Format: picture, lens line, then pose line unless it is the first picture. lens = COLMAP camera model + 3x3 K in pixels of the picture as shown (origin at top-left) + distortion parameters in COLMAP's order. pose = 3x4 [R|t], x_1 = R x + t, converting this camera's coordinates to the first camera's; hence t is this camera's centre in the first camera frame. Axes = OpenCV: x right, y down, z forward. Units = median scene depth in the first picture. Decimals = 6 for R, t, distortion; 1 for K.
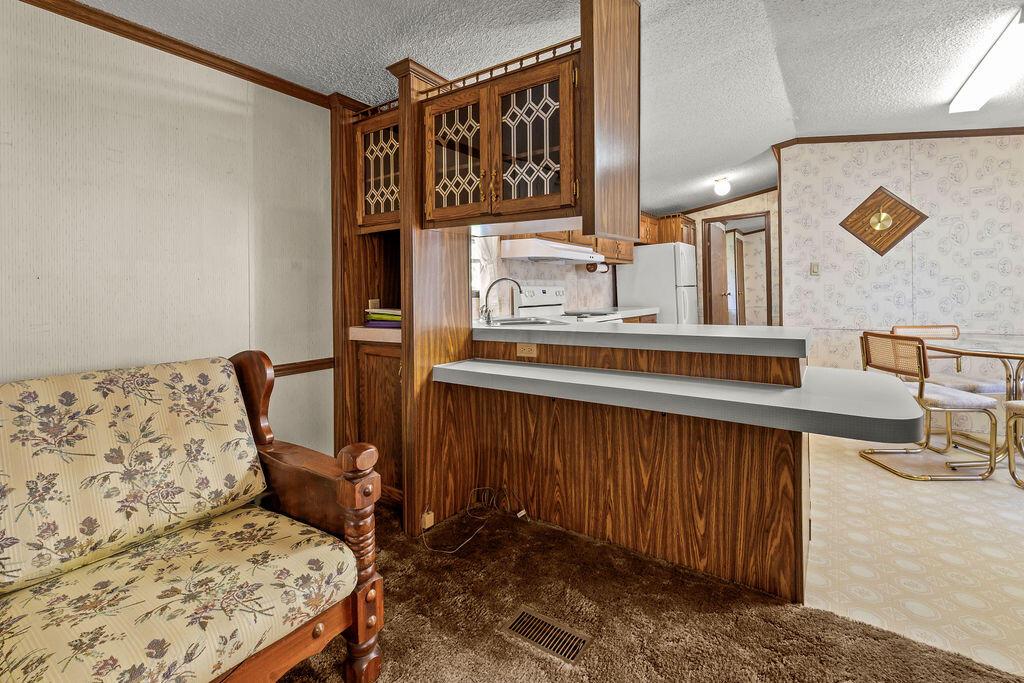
lens RADIAL K [[452.4, 0, 521.6], [0, 452.4, 302.1], [0, 0, 1]] dist [-0.000223, -0.000710]
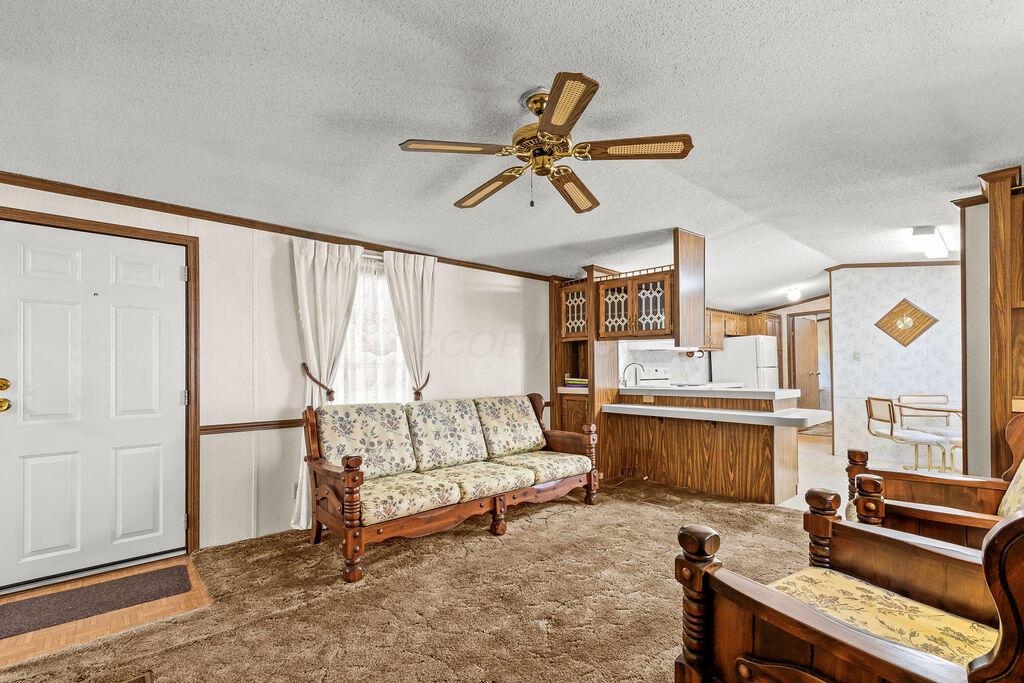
lens RADIAL K [[448.2, 0, 511.5], [0, 448.2, 362.8], [0, 0, 1]] dist [0.001183, -0.000010]
pose [[0.967080, 0.003394, -0.254450, -0.072627], [-0.013311, 0.999217, -0.037263, 0.027248], [0.254124, 0.039423, 0.966368, -1.144010]]
